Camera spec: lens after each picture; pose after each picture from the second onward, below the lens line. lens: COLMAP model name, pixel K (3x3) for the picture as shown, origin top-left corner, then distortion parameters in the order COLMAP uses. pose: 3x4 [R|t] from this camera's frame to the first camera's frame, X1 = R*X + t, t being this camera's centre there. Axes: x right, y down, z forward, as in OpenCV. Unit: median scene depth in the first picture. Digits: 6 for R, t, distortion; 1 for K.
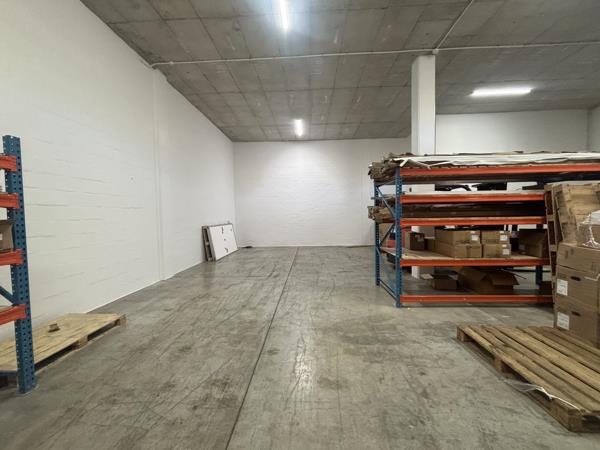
lens RADIAL K [[242.7, 0, 298.9], [0, 242.7, 222.4], [0, 0, 1]] dist [0.004622, -0.000647]
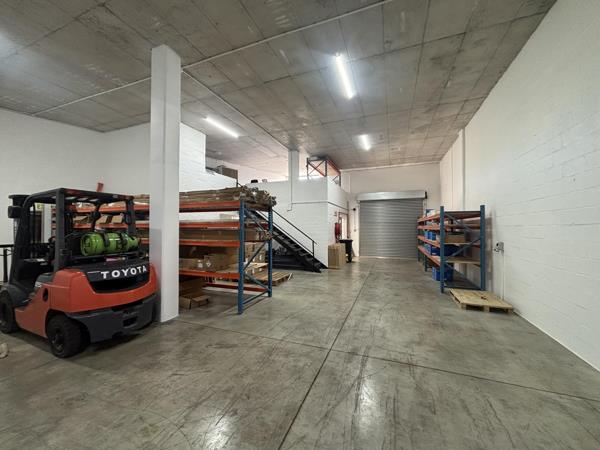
lens RADIAL K [[242.7, 0, 299.9], [0, 242.7, 224.9], [0, 0, 1]] dist [0.004622, -0.000647]
pose [[-0.951255, 0.021873, 0.307629, -0.212172], [0.027655, 0.999513, 0.014448, -0.101850], [-0.307163, 0.022251, -0.951397, 2.131396]]
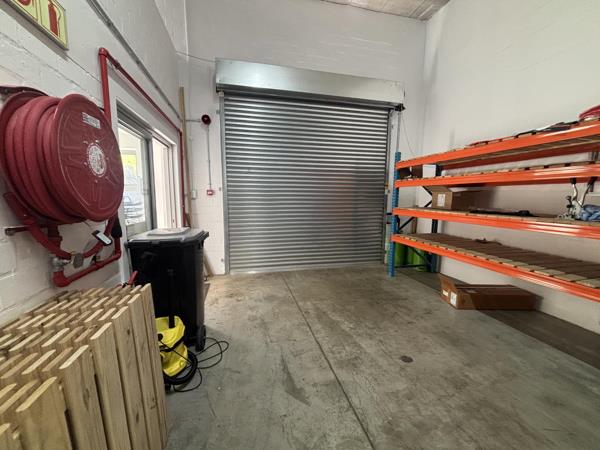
lens RADIAL K [[242.7, 0, 297.5], [0, 242.7, 227.1], [0, 0, 1]] dist [0.004622, -0.000647]
pose [[-0.956066, 0.045817, -0.289550, -0.125774], [-0.003027, 0.986115, 0.166033, -0.062944], [0.293137, 0.159615, -0.942653, 1.362158]]
